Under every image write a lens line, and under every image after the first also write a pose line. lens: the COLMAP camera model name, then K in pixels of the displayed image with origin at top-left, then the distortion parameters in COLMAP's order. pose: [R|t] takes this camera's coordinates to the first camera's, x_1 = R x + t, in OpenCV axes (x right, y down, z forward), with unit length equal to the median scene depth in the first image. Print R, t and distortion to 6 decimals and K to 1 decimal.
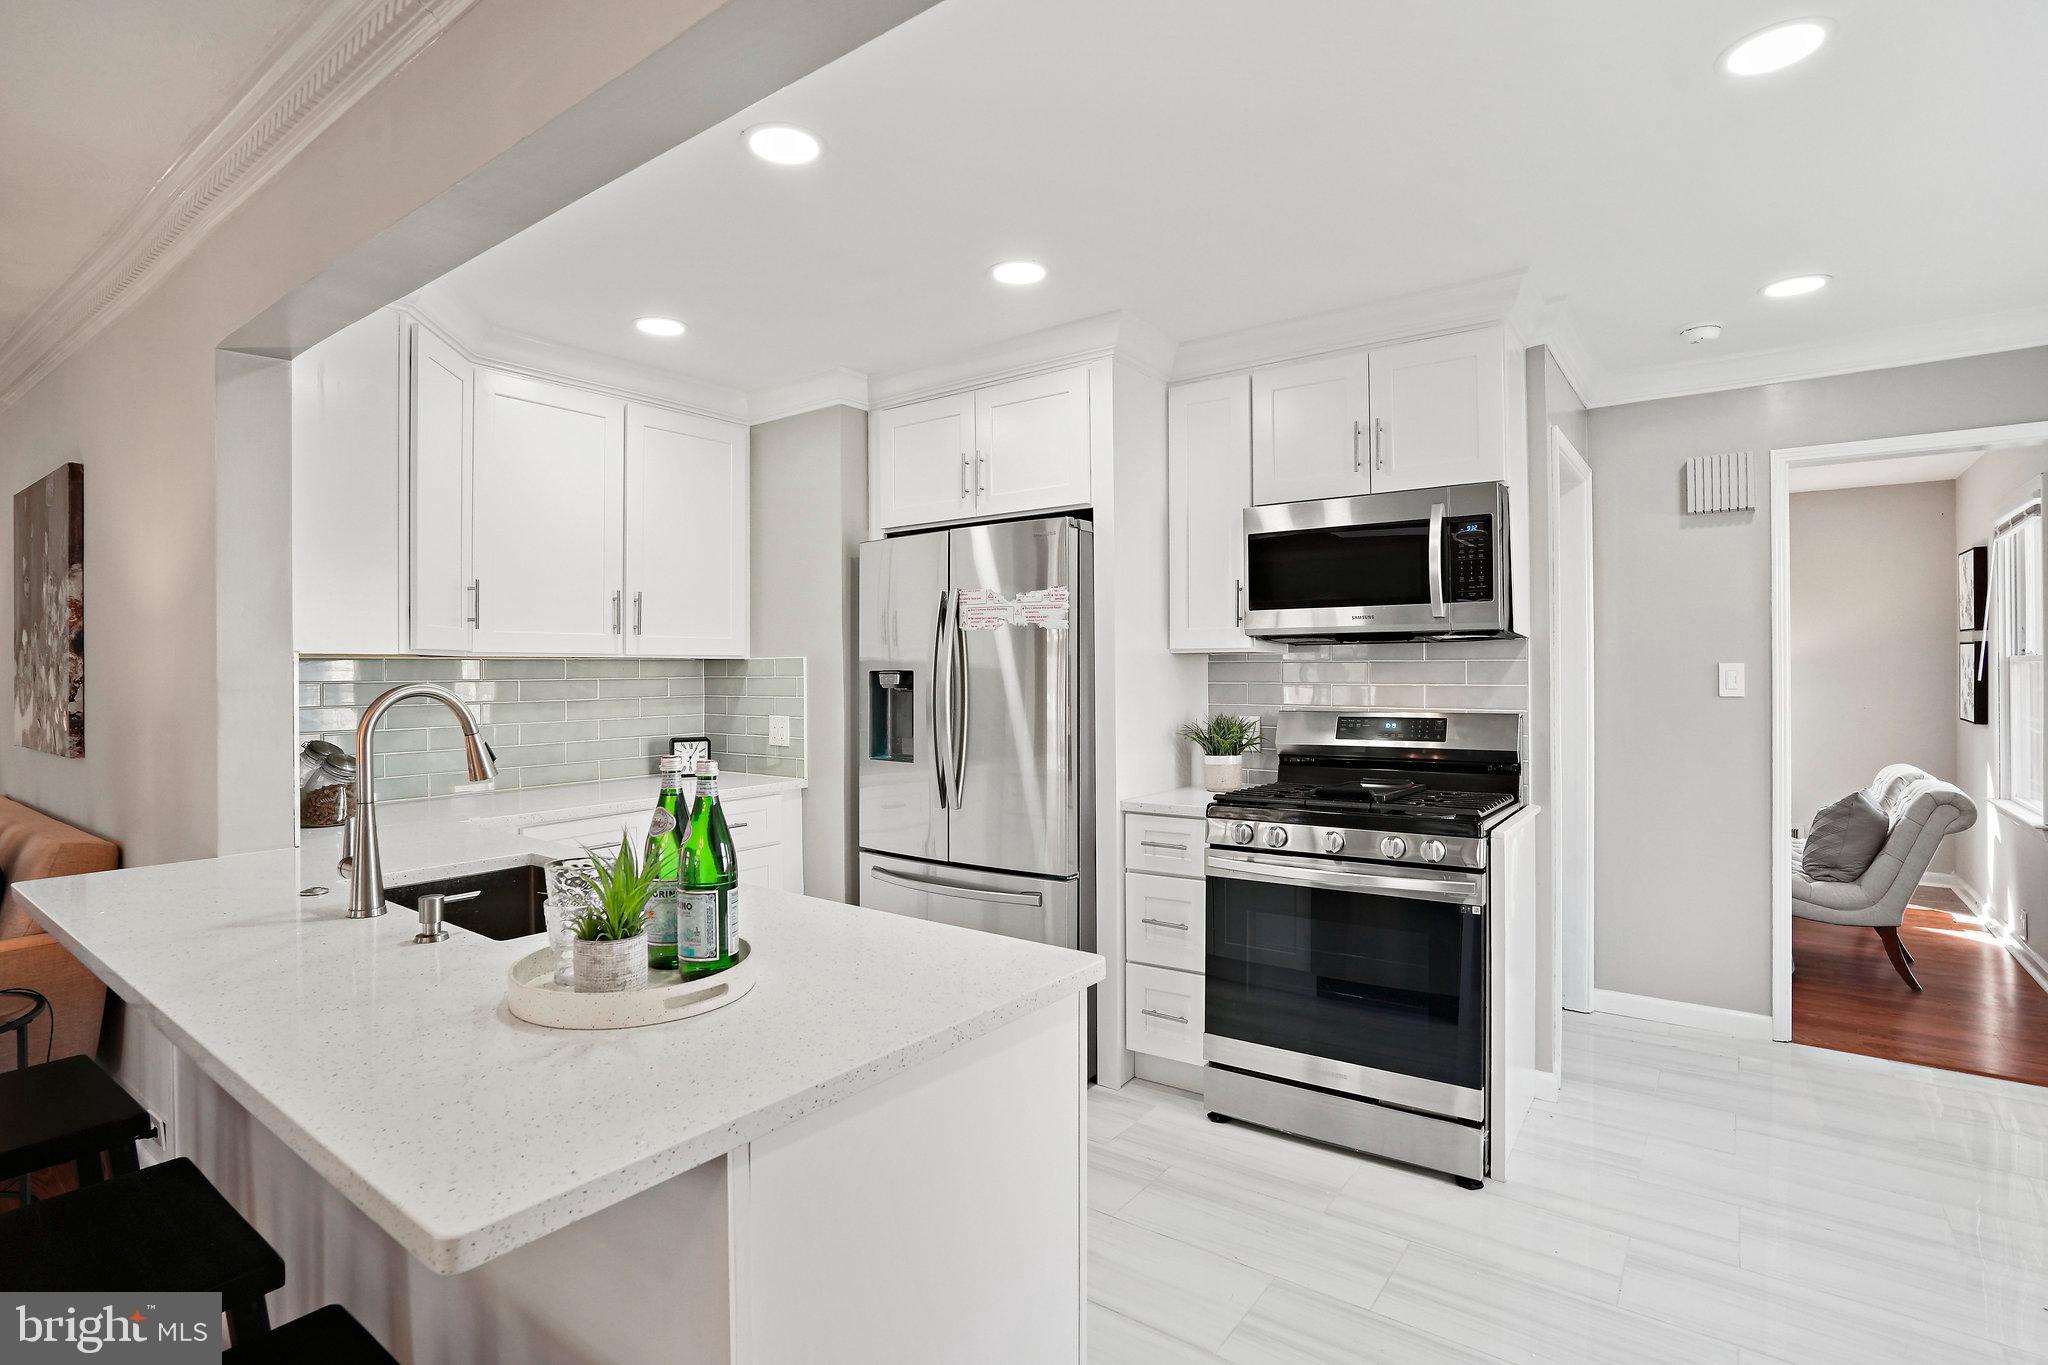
lens RADIAL K [[991.5, 0, 999.0], [0, 991.5, 667.3], [0, 0, 1]] dist [-0.036213, 0.011960]
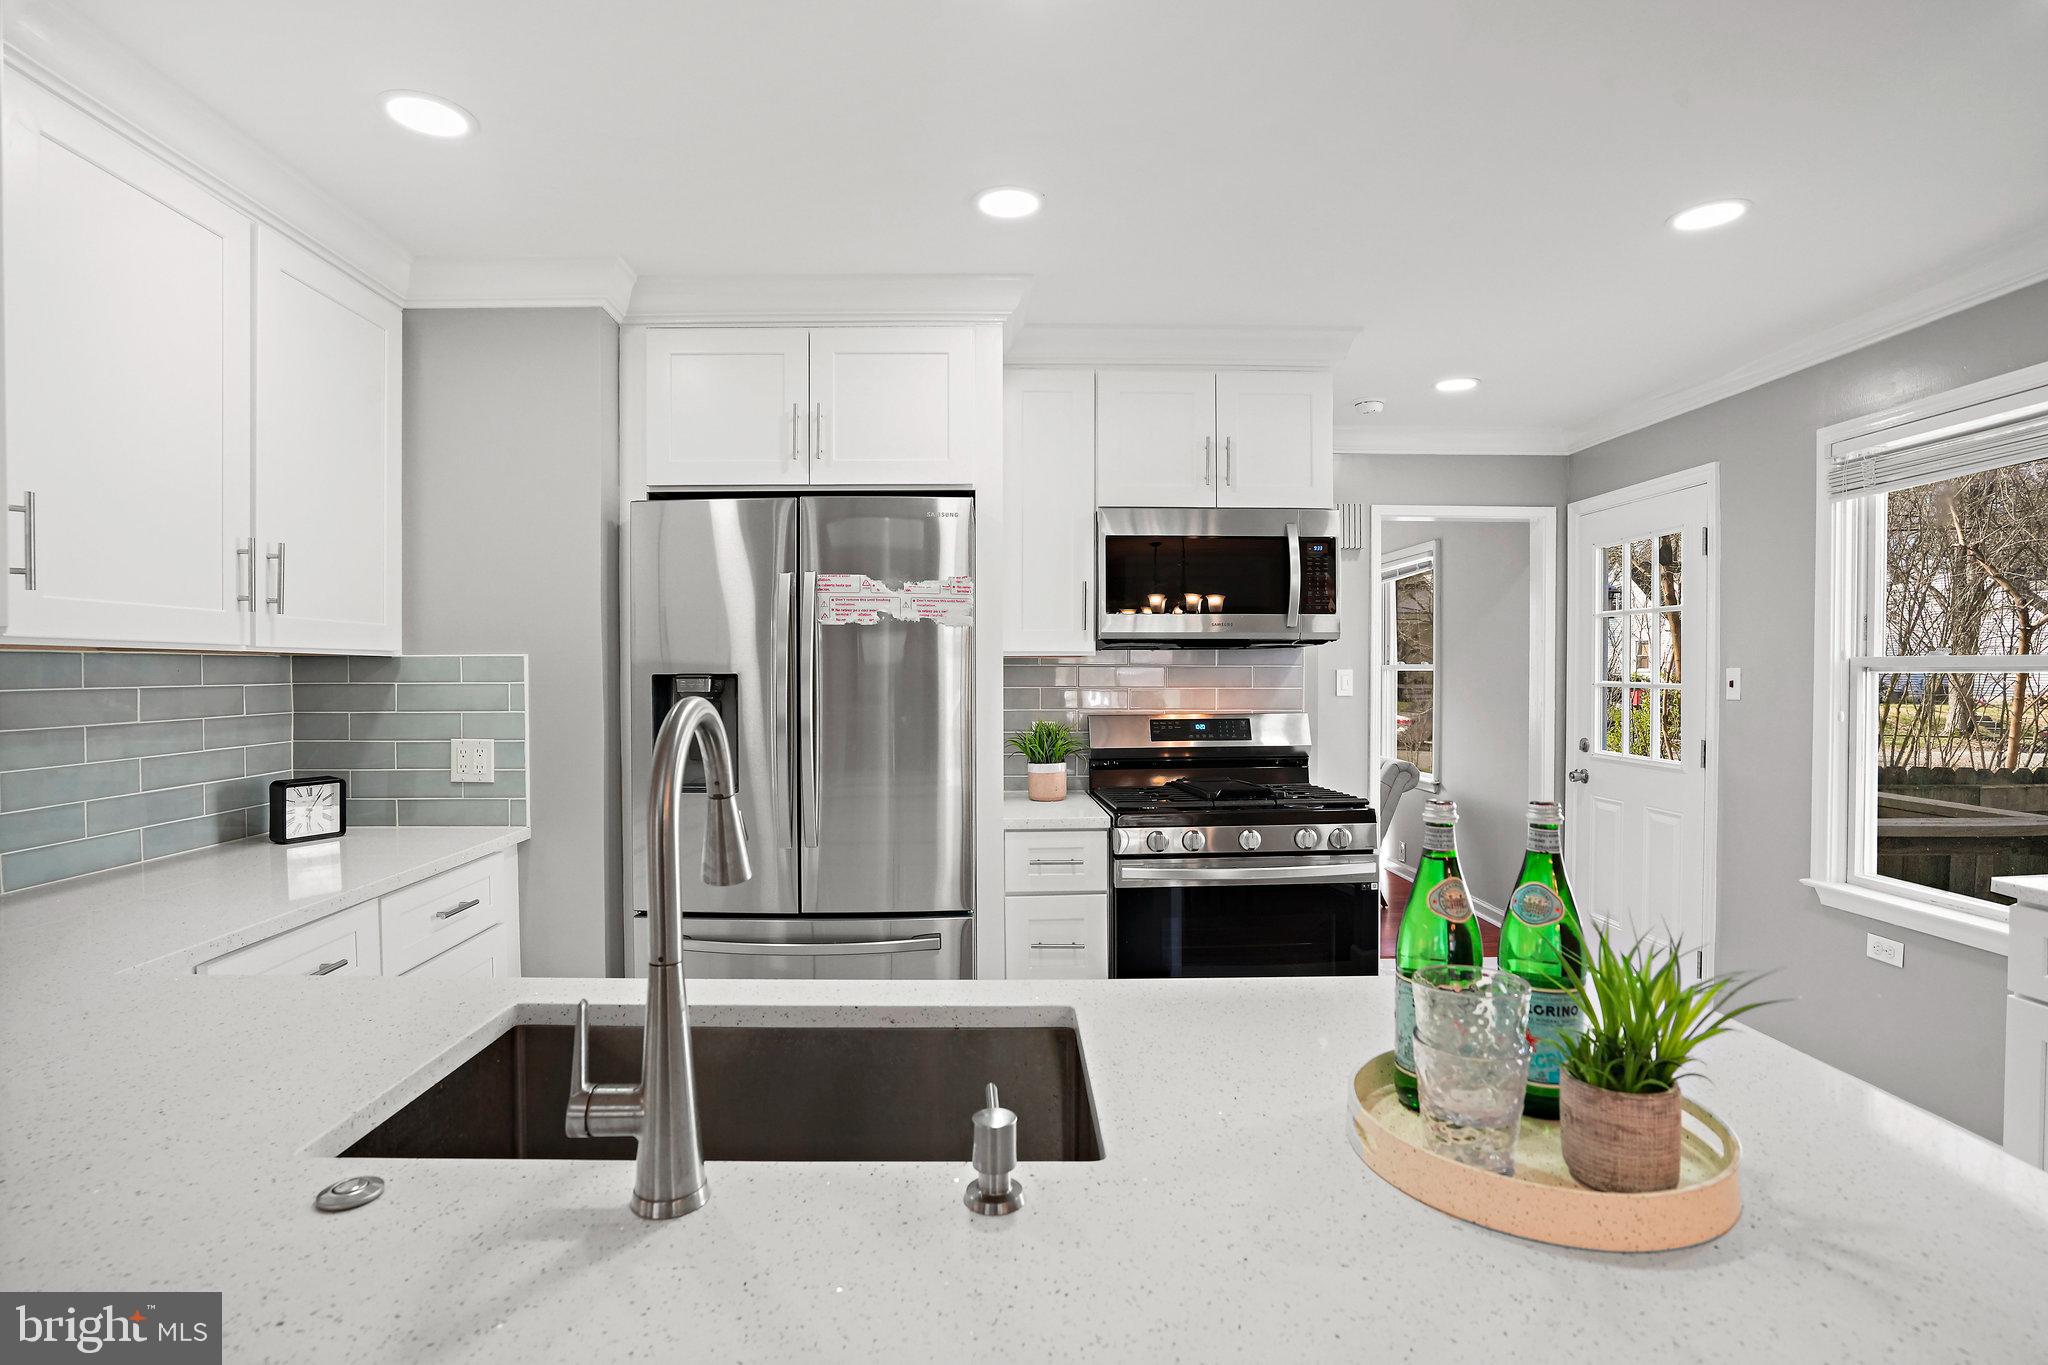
lens RADIAL K [[991.5, 0, 1019.0], [0, 991.5, 681.5], [0, 0, 1]] dist [-0.036213, 0.011960]
pose [[0.789202, -0.001954, 0.614131, -0.409355], [-0.003429, 0.999965, 0.007588, 0.002517], [-0.614124, -0.008095, 0.789168, 0.272658]]
